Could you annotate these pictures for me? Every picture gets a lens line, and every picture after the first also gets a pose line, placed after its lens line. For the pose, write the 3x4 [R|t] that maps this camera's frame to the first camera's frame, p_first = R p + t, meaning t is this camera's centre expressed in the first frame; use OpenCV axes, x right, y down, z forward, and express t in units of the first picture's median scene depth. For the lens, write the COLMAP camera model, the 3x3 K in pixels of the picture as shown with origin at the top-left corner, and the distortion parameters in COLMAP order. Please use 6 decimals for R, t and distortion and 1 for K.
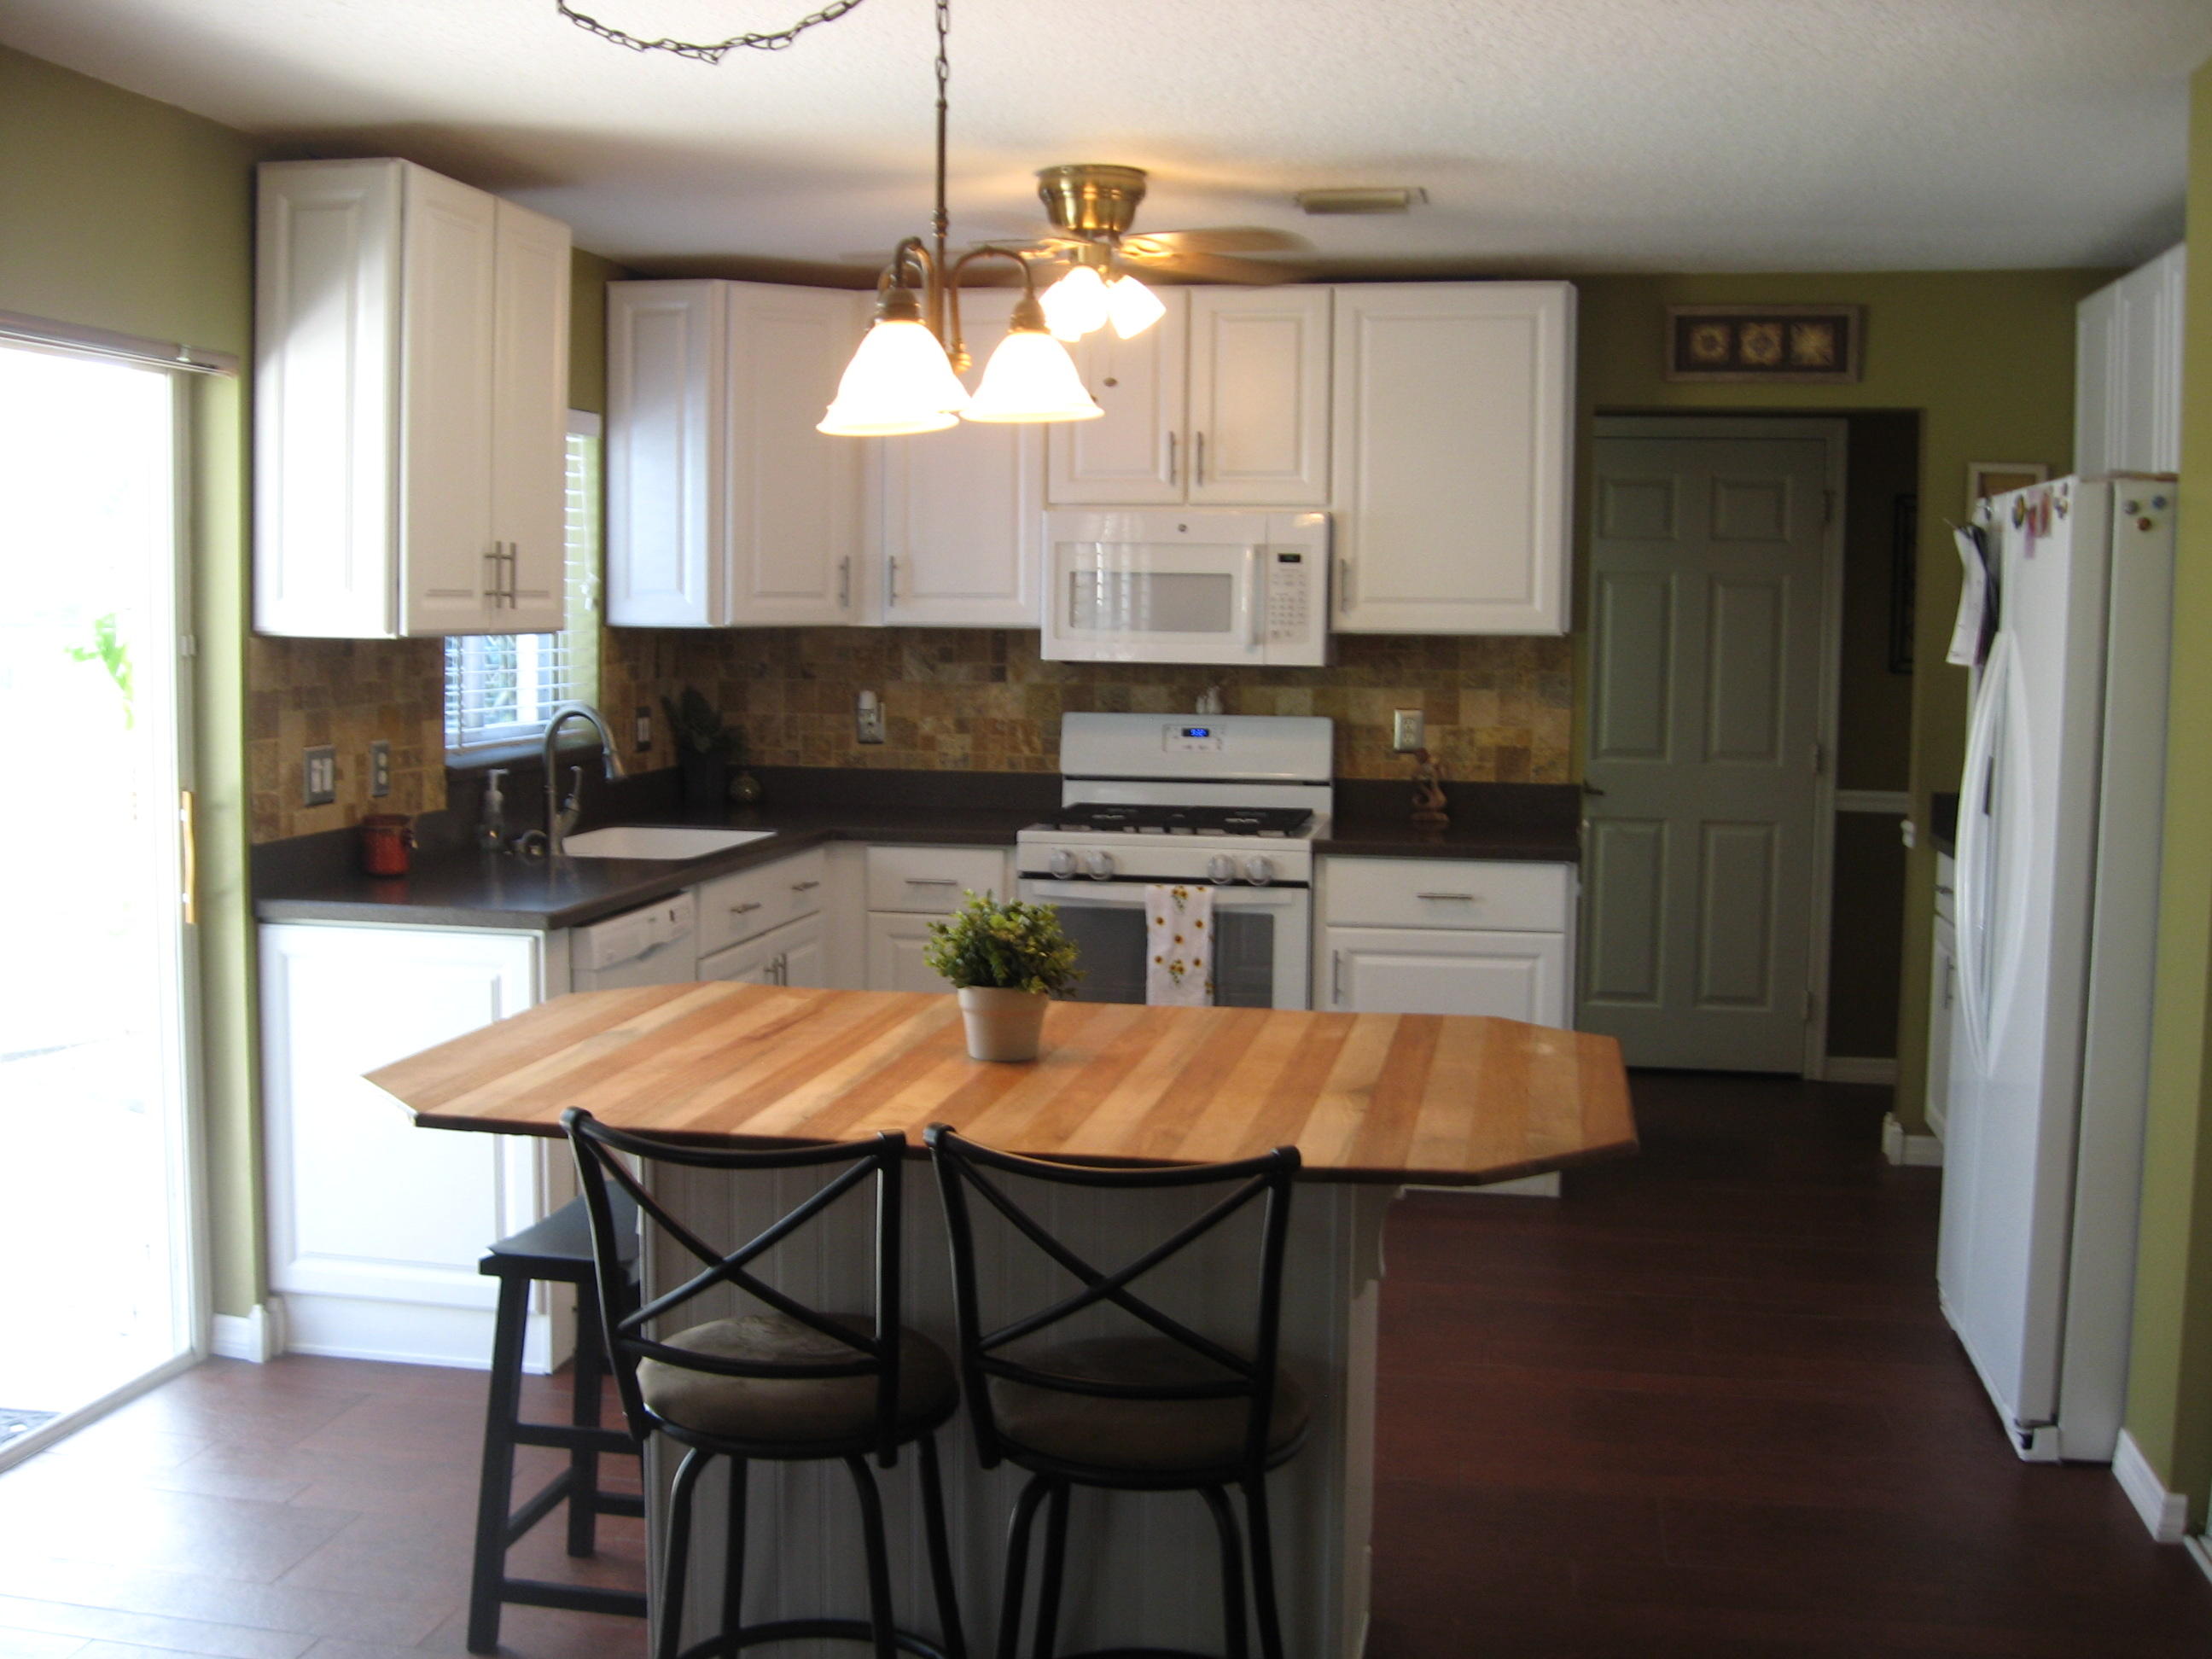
lens RADIAL K [[2307.4, 0, 1106.0], [0, 2307.4, 829.5], [0, 0, 1]] dist [-0.143295, 0.075249]
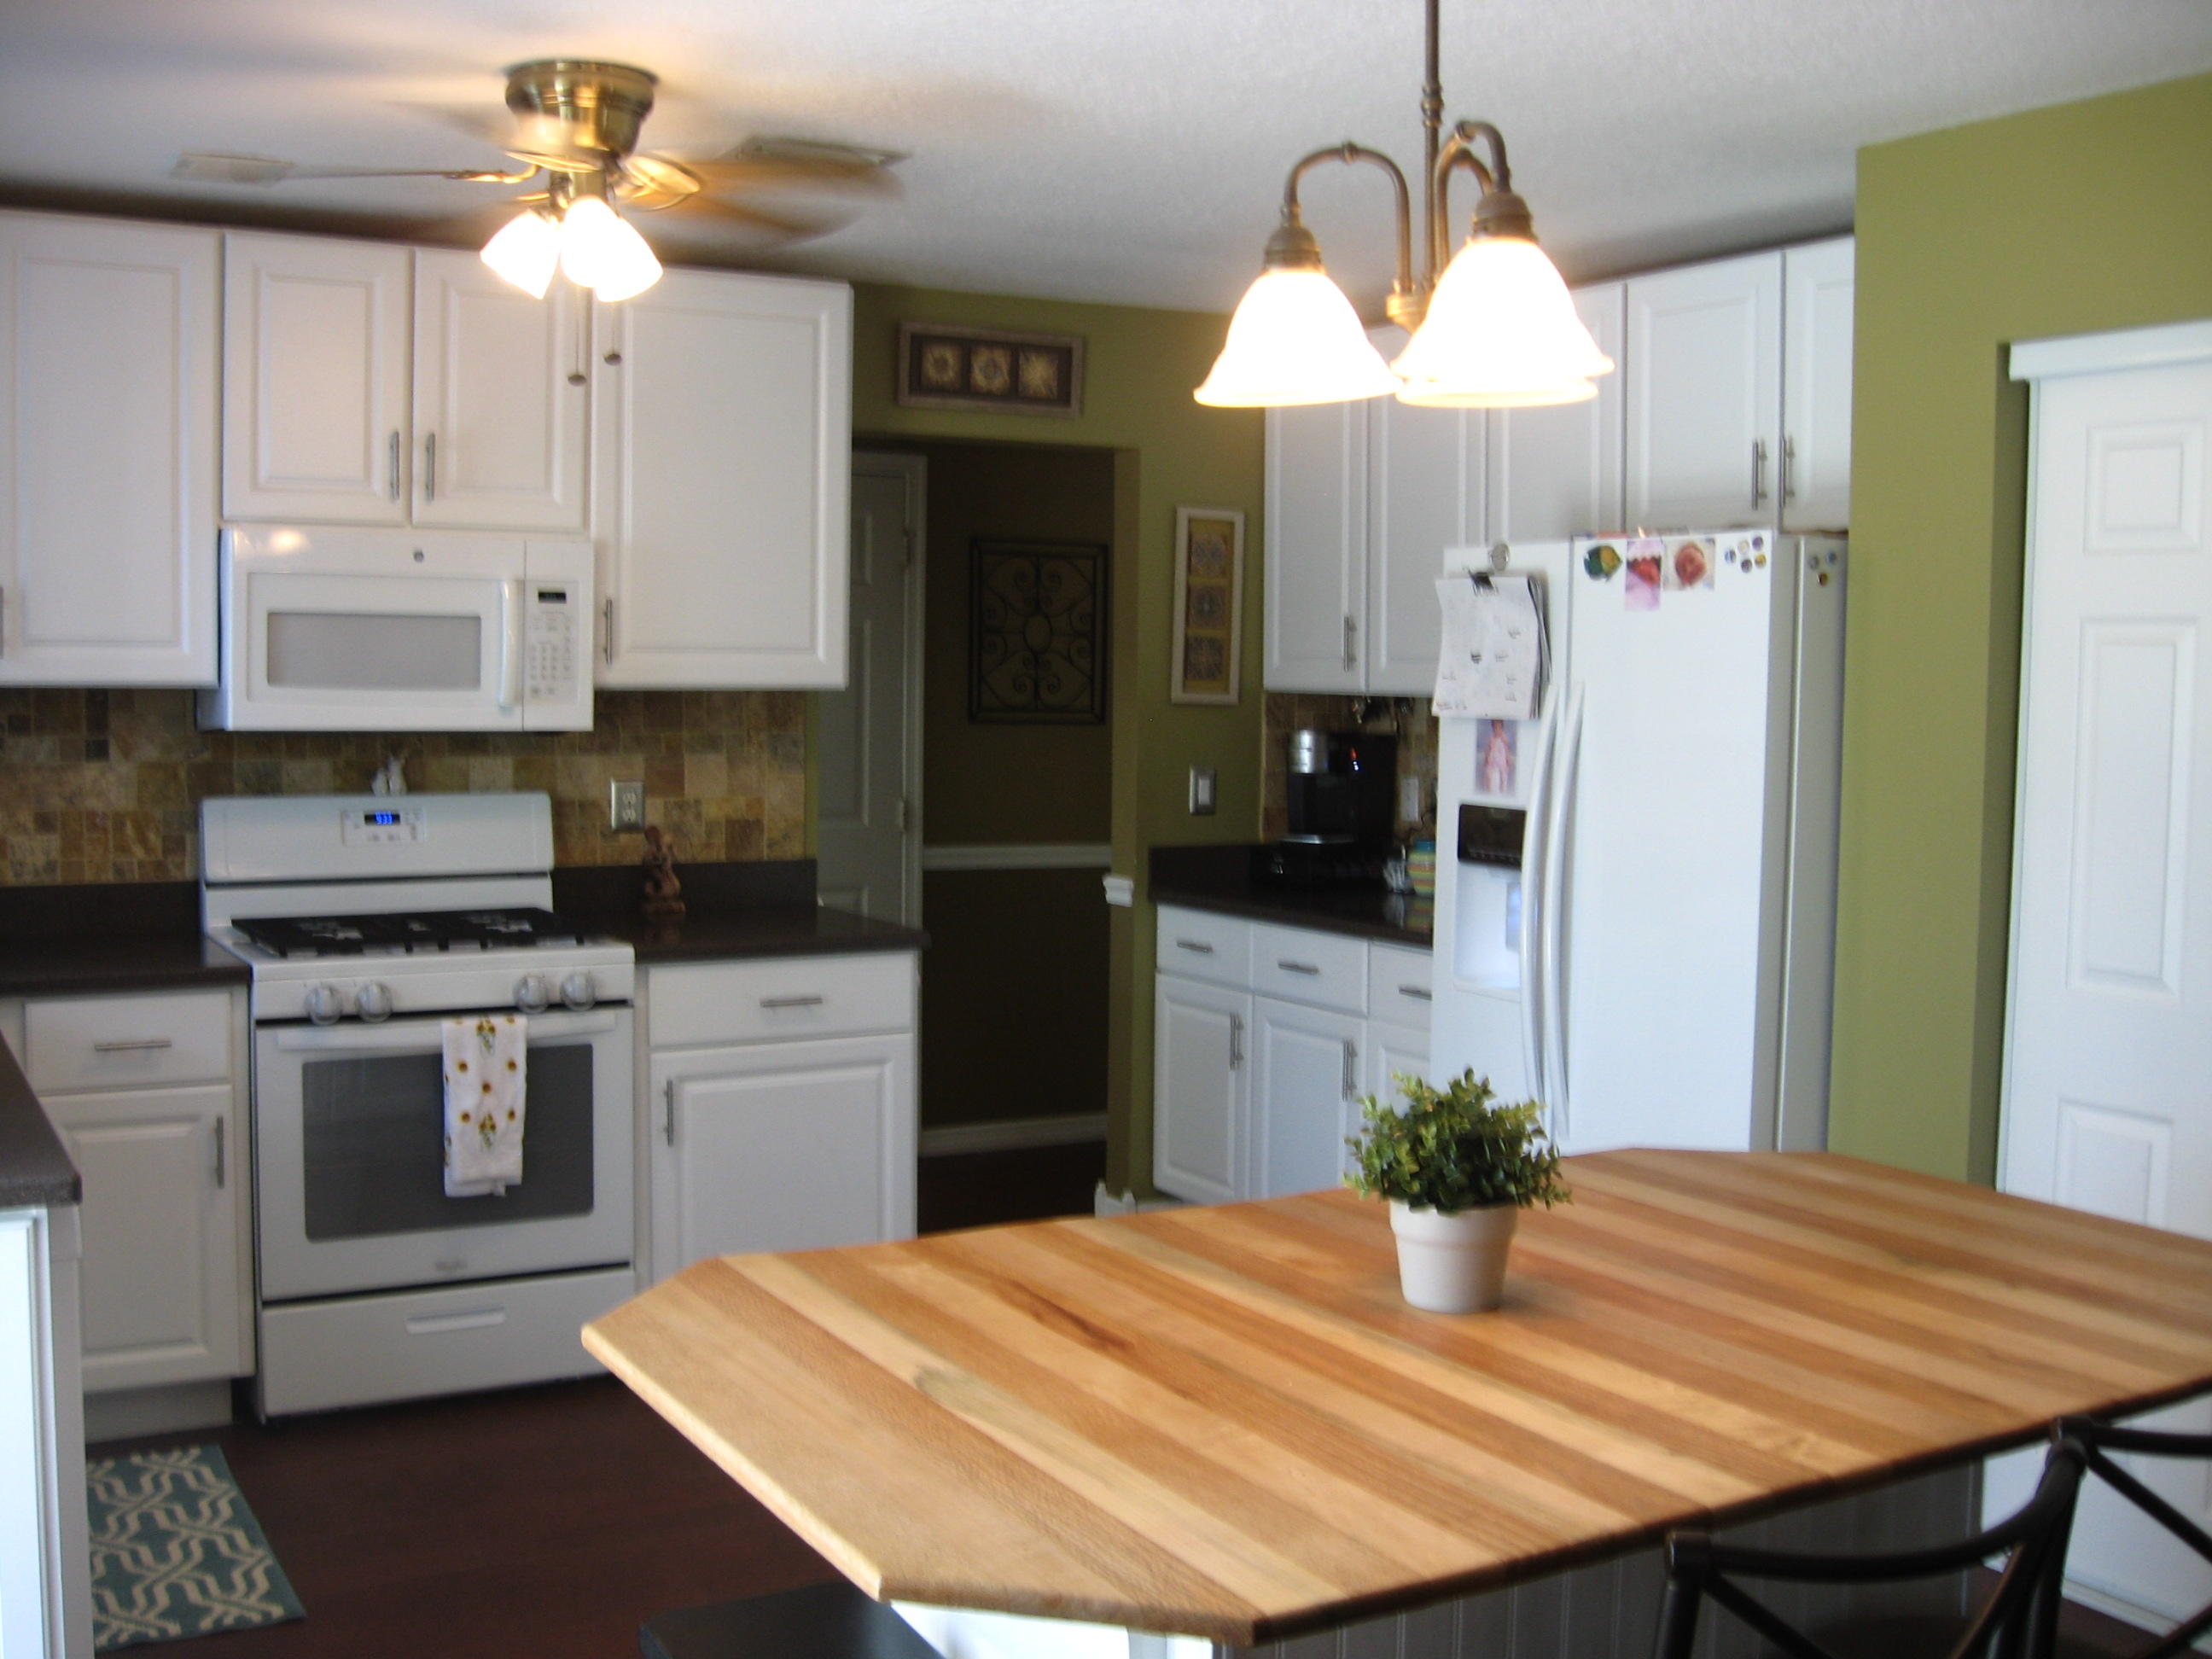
lens RADIAL K [[2307.4, 0, 1106.0], [0, 2307.4, 829.5], [0, 0, 1]] dist [-0.143295, 0.075249]
pose [[0.753202, -0.045319, 0.656226, -0.296210], [0.058074, 0.998310, 0.002287, -0.027049], [-0.655221, 0.036387, 0.754561, 0.273032]]
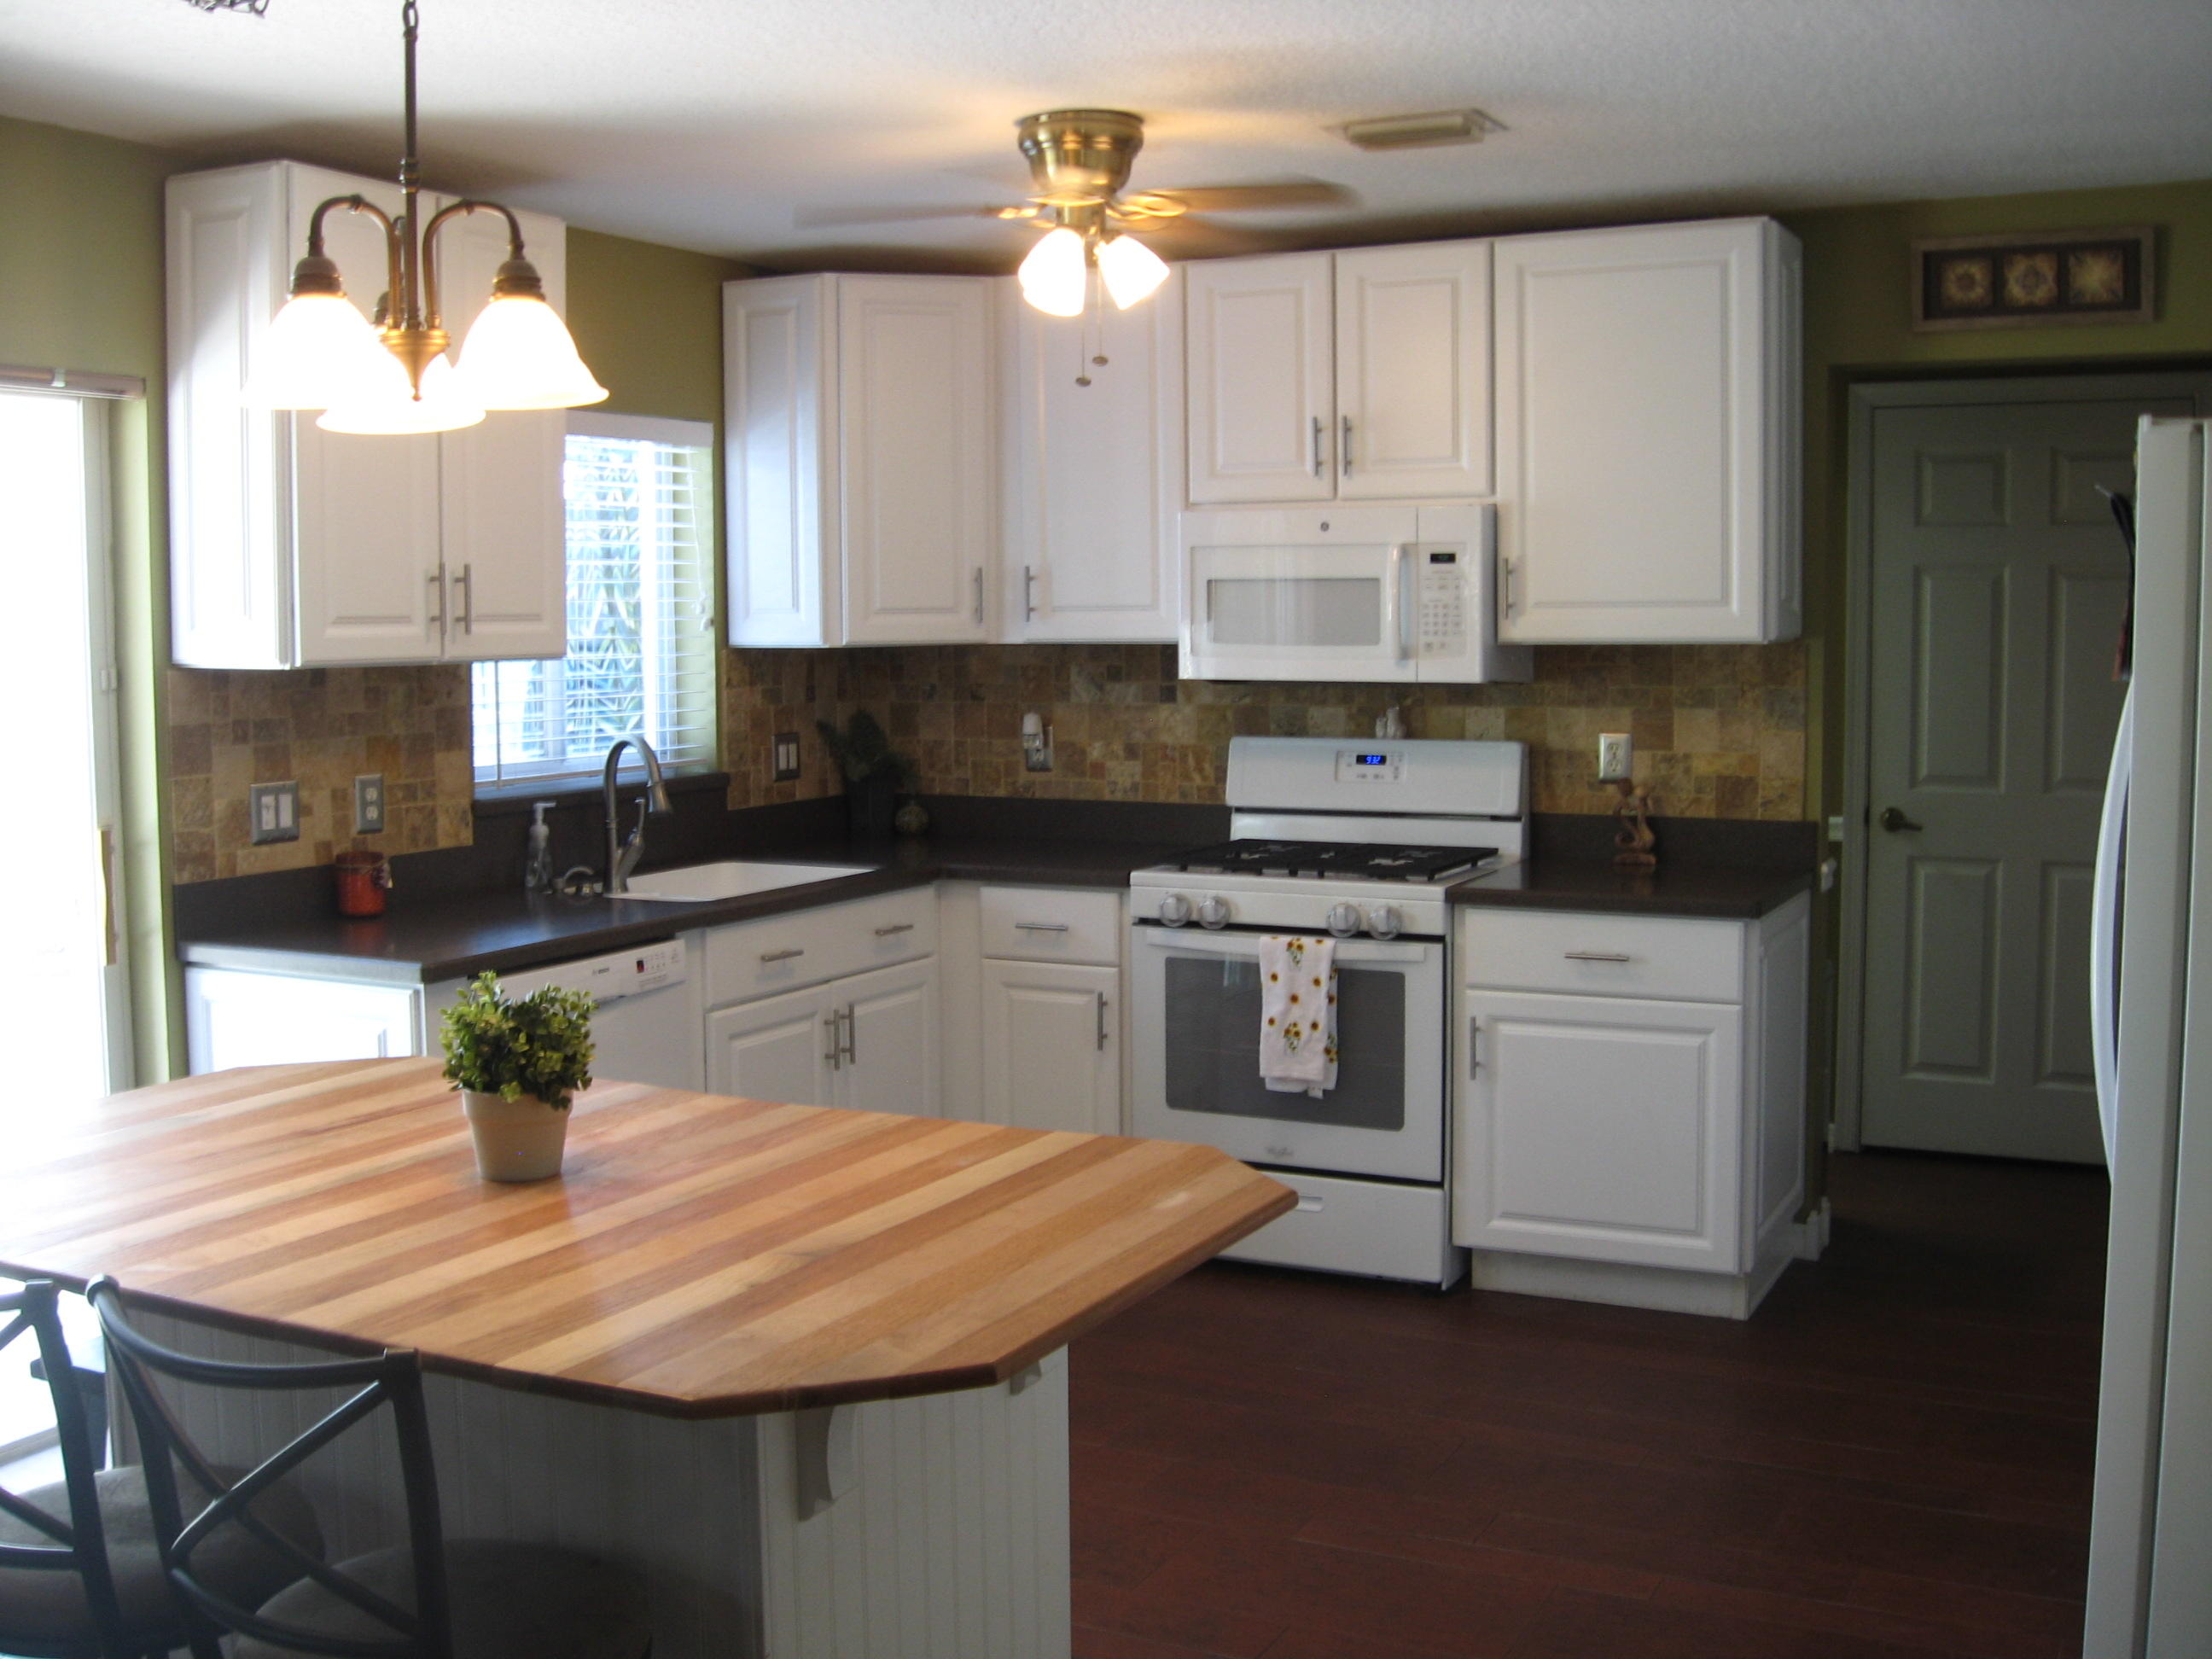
lens RADIAL K [[2307.4, 0, 1106.0], [0, 2307.4, 829.5], [0, 0, 1]] dist [-0.143295, 0.075249]
pose [[0.959397, 0.007078, -0.281969, 0.199132], [-0.008232, 0.999962, -0.002908, -0.012555], [0.281937, 0.005111, 0.959419, 0.138951]]
